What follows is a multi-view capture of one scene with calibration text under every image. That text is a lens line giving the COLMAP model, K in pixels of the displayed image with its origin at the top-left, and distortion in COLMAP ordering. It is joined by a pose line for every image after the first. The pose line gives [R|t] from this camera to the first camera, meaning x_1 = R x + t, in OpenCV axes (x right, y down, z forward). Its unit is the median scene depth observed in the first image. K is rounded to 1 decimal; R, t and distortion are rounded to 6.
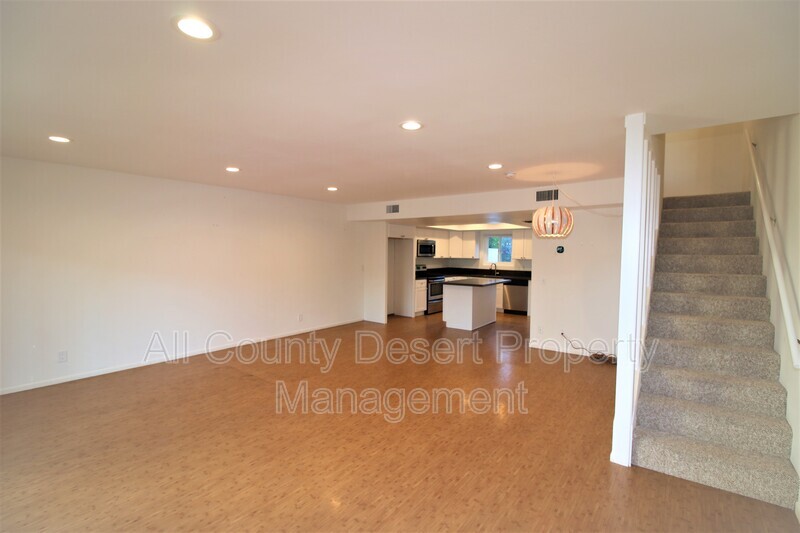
lens RADIAL K [[366.7, 0, 404.1], [0, 366.7, 270.3], [0, 0, 1]] dist [-0.008664, -0.000115]
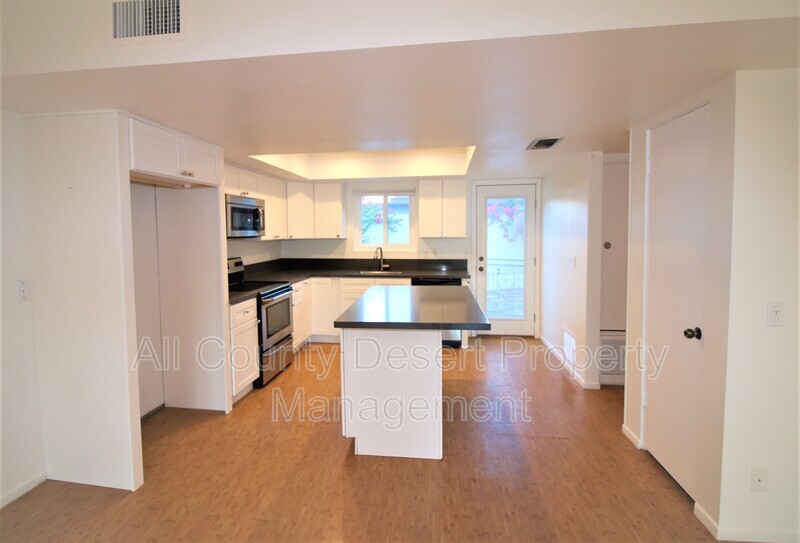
lens RADIAL K [[408.6, 0, 383.8], [0, 408.6, 253.9], [0, 0, 1]] dist [0.000247, 0.000226]
pose [[0.877136, -0.047538, 0.477884, -0.022824], [0.042232, 0.998869, 0.021850, -0.023968], [-0.478382, 0.001016, 0.878151, 0.552425]]
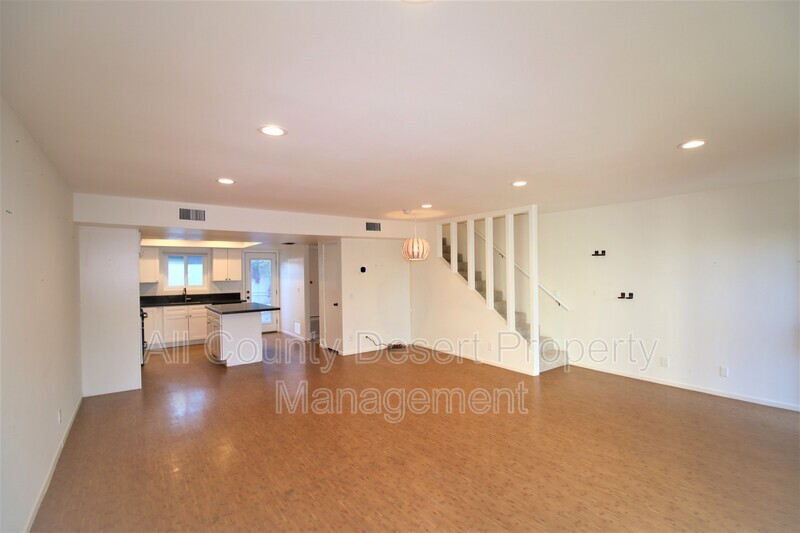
lens RADIAL K [[366.7, 0, 404.1], [0, 366.7, 270.3], [0, 0, 1]] dist [-0.008664, -0.000115]
pose [[0.288623, -0.010284, 0.957388, -0.447360], [0.062373, 0.998020, -0.008083, -0.022020], [-0.955409, 0.062048, 0.288693, 0.312795]]
